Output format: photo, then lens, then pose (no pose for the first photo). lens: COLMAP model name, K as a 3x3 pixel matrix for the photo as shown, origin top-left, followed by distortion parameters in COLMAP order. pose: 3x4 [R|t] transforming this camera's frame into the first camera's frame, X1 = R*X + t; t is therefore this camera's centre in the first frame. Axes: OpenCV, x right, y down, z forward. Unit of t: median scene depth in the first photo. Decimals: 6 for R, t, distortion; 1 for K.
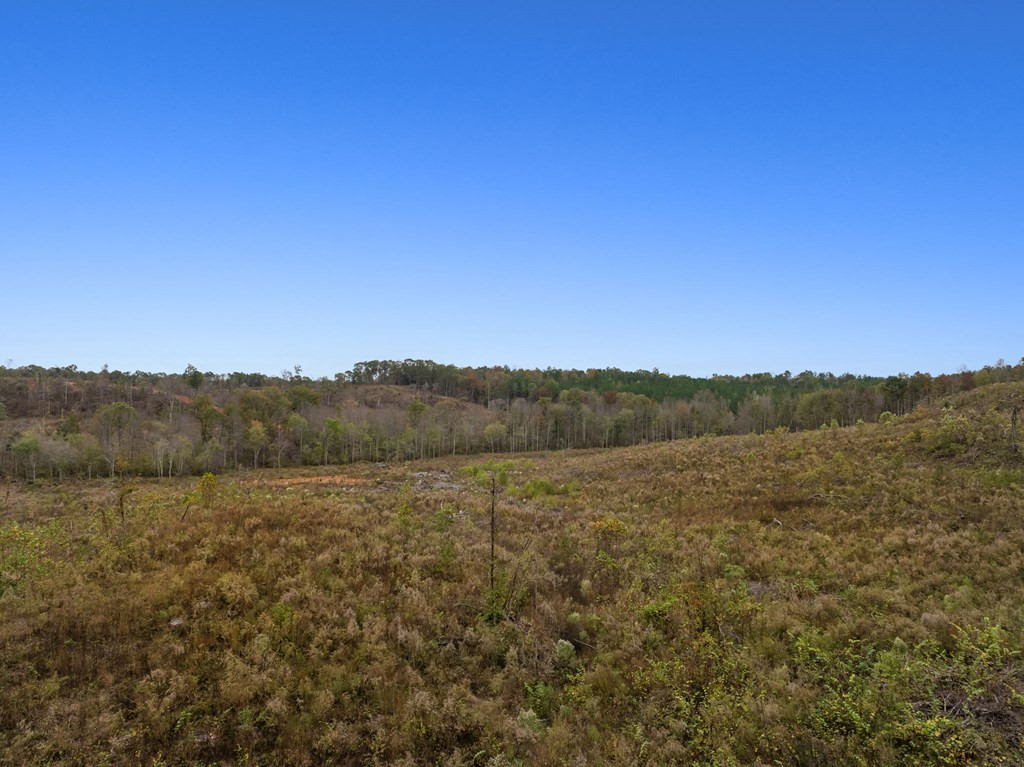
lens RADIAL K [[743.6, 0, 506.4], [0, 743.6, 385.0], [0, 0, 1]] dist [-0.030269, 0.010062]
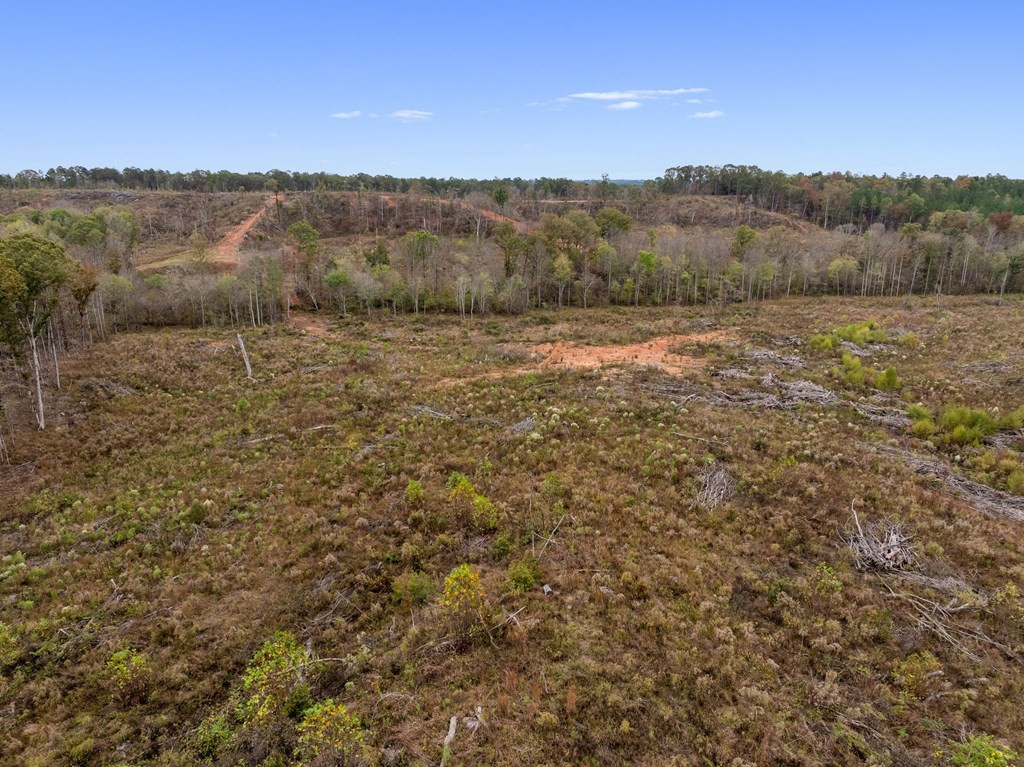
lens RADIAL K [[743.6, 0, 512.2], [0, 743.6, 383.4], [0, 0, 1]] dist [-0.030269, 0.010062]
pose [[0.924466, 0.097448, -0.368602, -0.038445], [0.002694, 0.965091, 0.261899, -0.027435], [0.381256, -0.243110, 0.891931, 0.114975]]
